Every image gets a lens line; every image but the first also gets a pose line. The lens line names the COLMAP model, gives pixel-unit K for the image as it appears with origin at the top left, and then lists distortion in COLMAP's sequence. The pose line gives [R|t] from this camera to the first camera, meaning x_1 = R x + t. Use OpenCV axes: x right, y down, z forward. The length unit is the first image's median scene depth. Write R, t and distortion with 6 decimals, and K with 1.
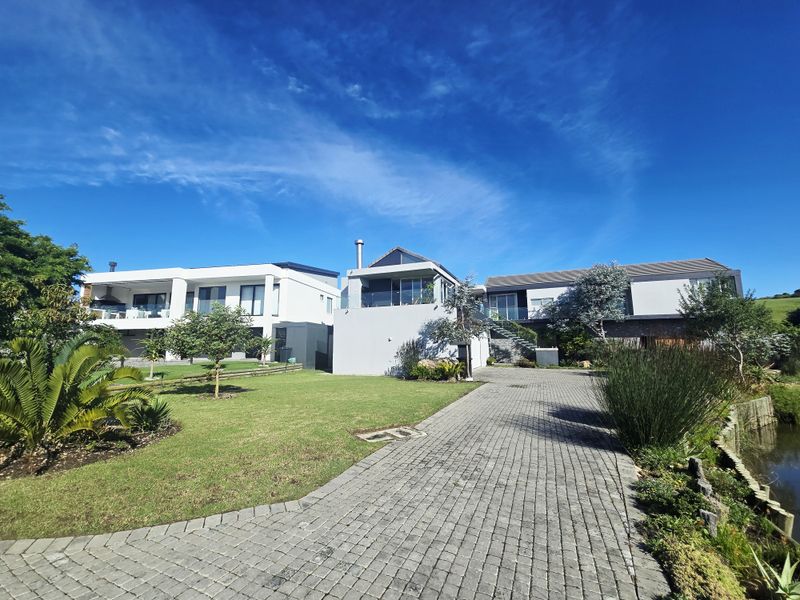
lens RADIAL K [[324.6, 0, 401.6], [0, 324.6, 300.0], [0, 0, 1]] dist [-0.000871, 0.000523]
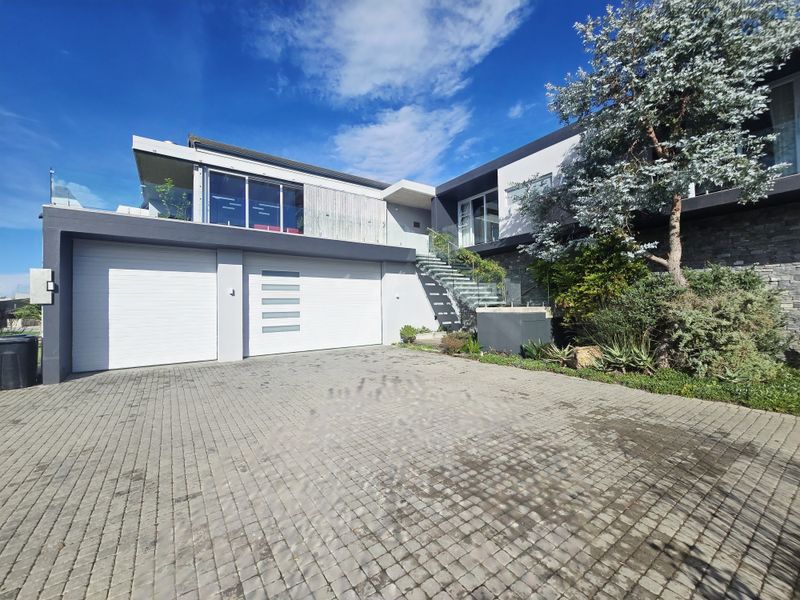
lens RADIAL K [[324.6, 0, 401.6], [0, 324.6, 299.6], [0, 0, 1]] dist [-0.000871, 0.000523]
pose [[0.848509, -0.018397, -0.528860, 0.562363], [0.088872, 0.990155, 0.108144, 0.088816], [0.521664, -0.138762, 0.841791, 0.626878]]
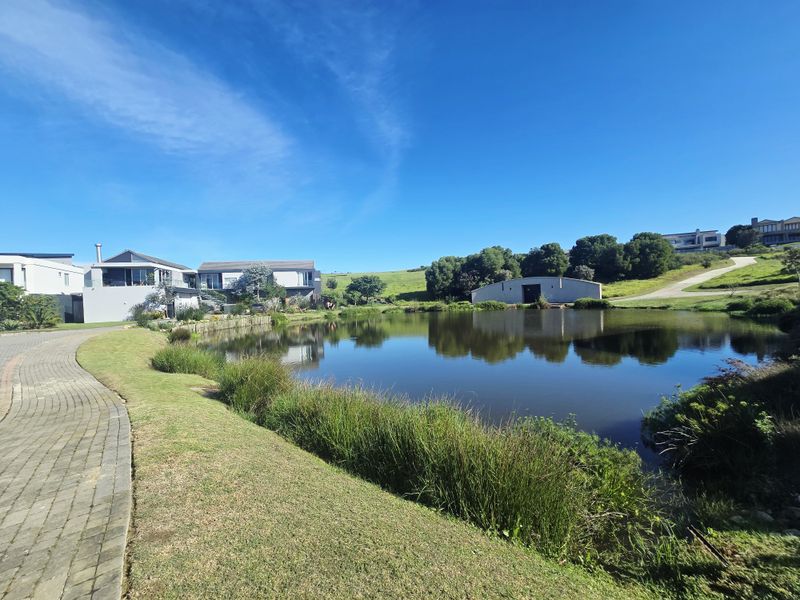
lens RADIAL K [[324.6, 0, 403.8], [0, 324.6, 300.0], [0, 0, 1]] dist [-0.000871, 0.000523]
pose [[0.792659, -0.033495, 0.608745, 0.084227], [-0.051666, 0.991207, 0.121815, -0.176808], [-0.607472, -0.128009, 0.783959, -1.229428]]
